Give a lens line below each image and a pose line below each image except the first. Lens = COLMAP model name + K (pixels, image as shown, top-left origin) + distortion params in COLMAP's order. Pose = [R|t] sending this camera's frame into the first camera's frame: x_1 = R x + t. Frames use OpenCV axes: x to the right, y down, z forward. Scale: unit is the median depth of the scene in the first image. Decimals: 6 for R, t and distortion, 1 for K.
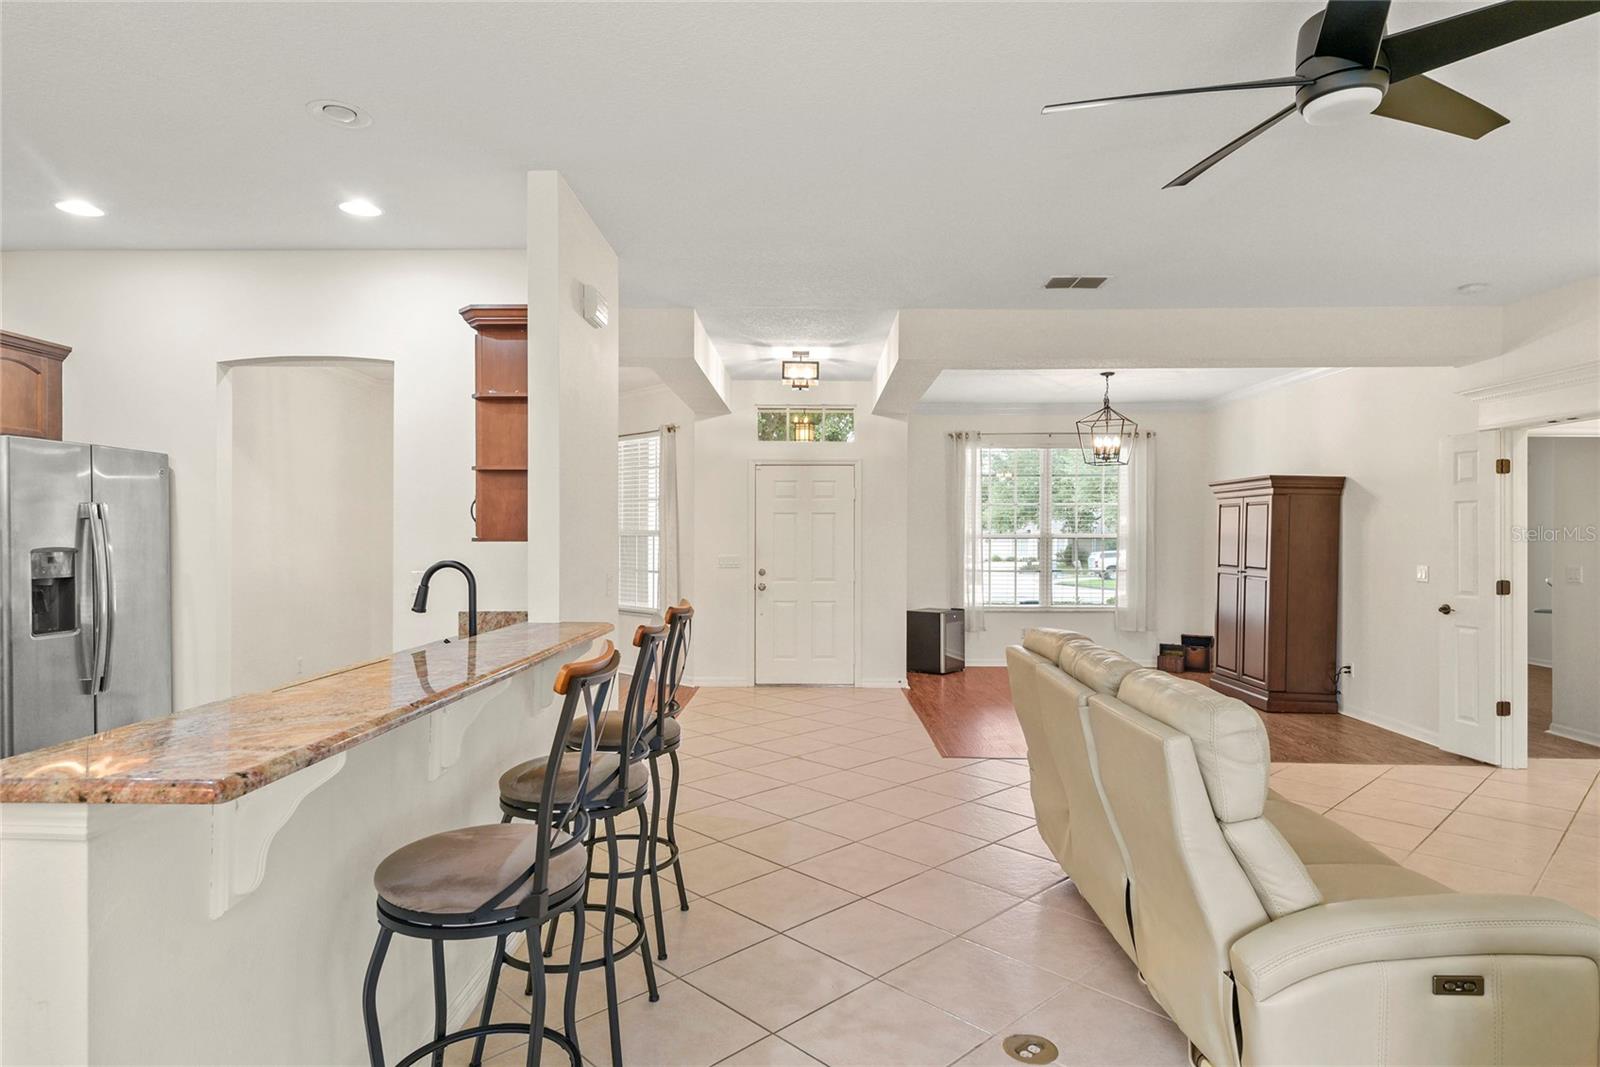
lens RADIAL K [[890.1, 0, 804.1], [0, 890.1, 531.9], [0, 0, 1]] dist [0.042825, -0.029870]
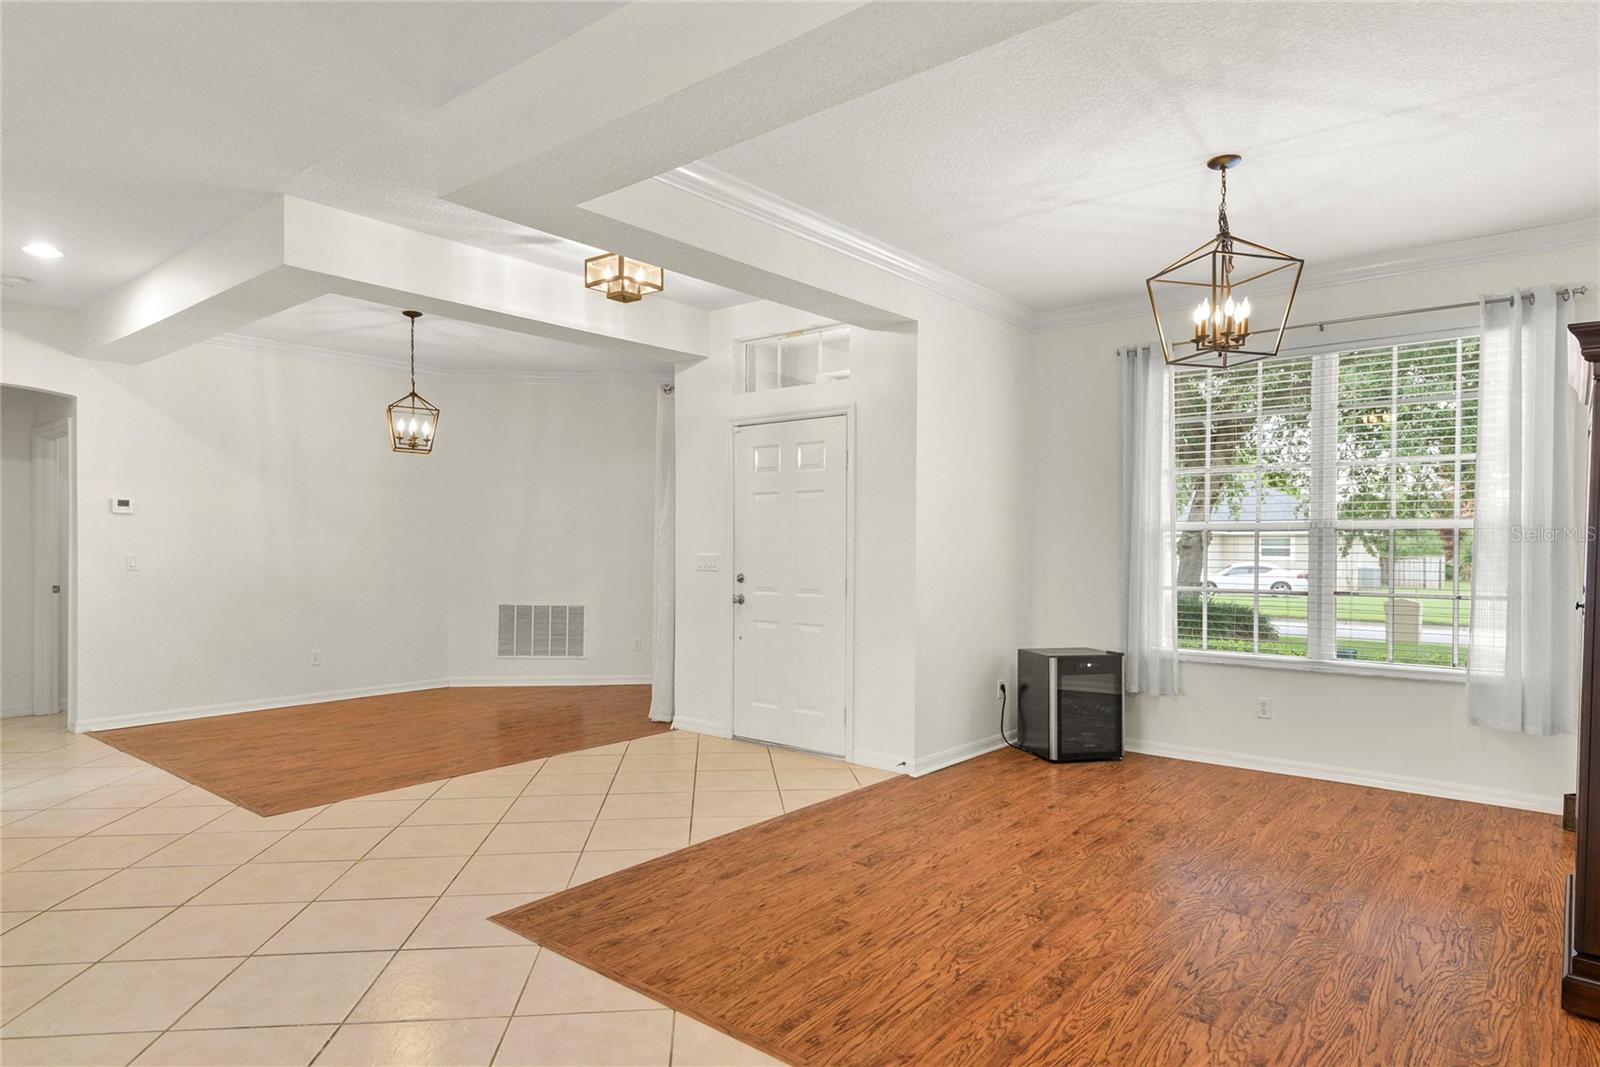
lens RADIAL K [[919.8, 0, 802.6], [0, 919.8, 546.4], [0, 0, 1]] dist [0.027494, -0.003363]
pose [[0.775286, 0.002427, -0.631606, 0.637757], [0.000828, 0.999988, 0.004858, 0.023539], [0.631610, -0.004289, 0.775274, 0.662901]]
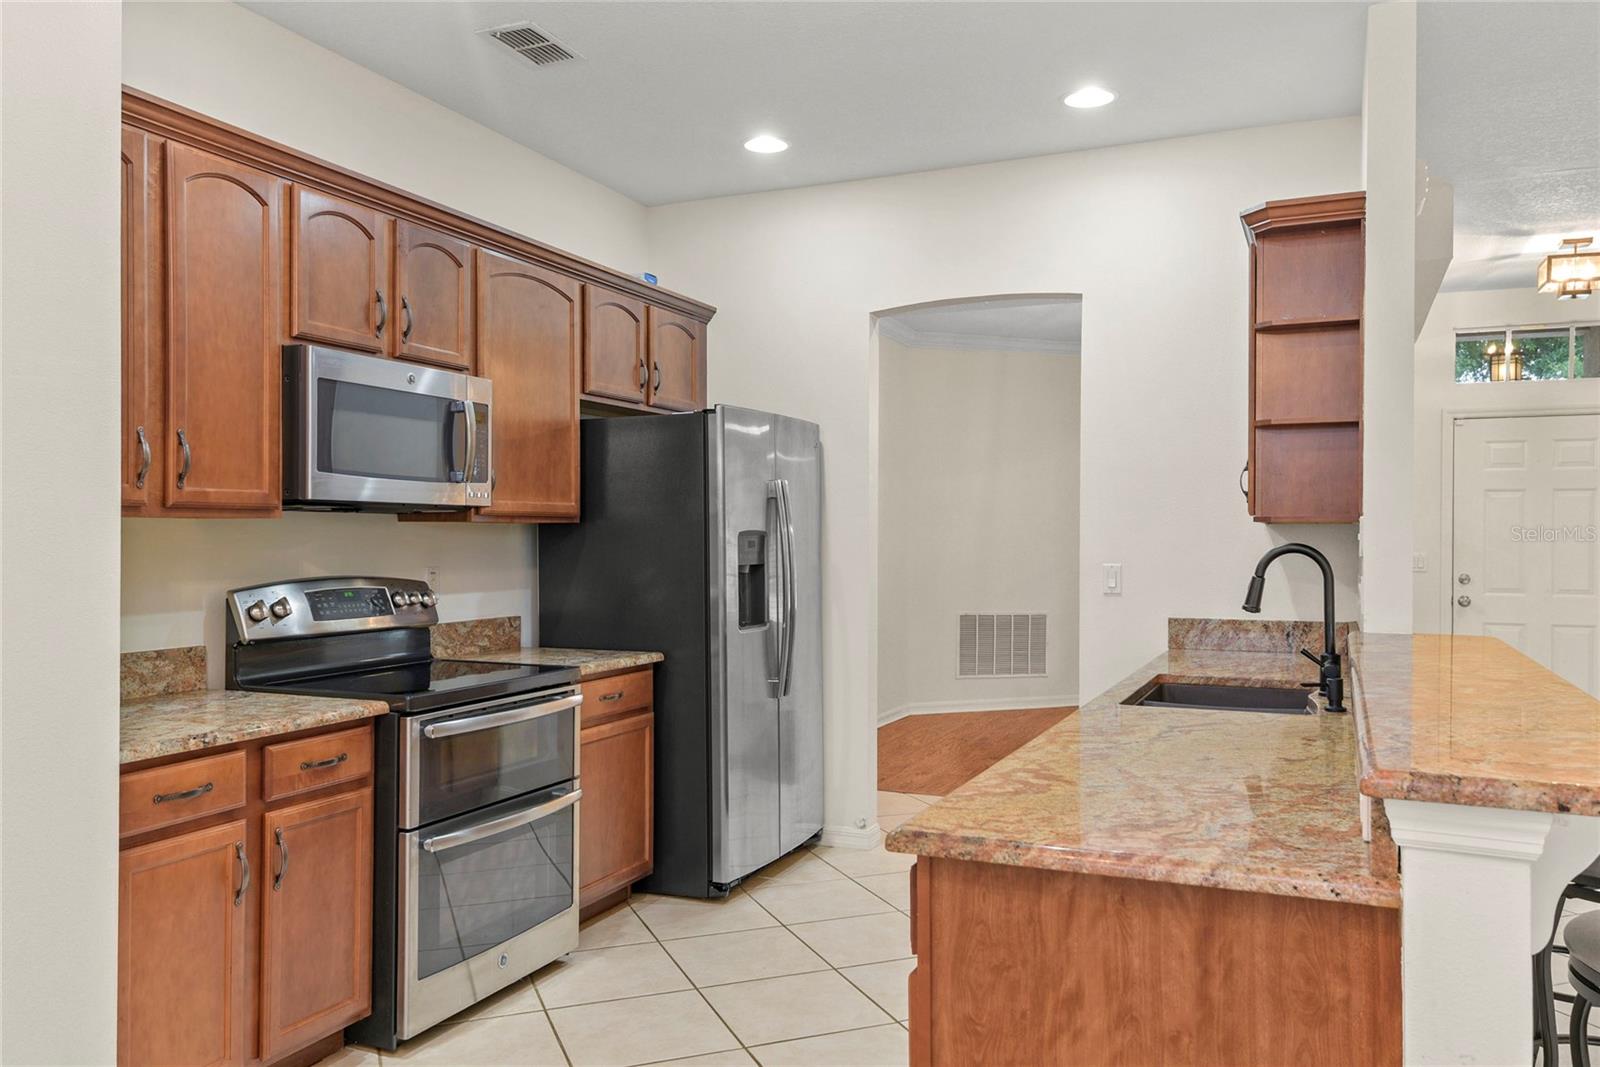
lens RADIAL K [[1214.9, 0, 800.0], [0, 1214.9, 533.5], [0, 0, 1]] dist [0.014330, -0.000596]
pose [[0.919939, 0.000346, -0.392061, -0.207847], [0.000954, 0.999995, 0.003121, 0.010917], [0.392060, -0.003245, 0.919934, -0.050233]]
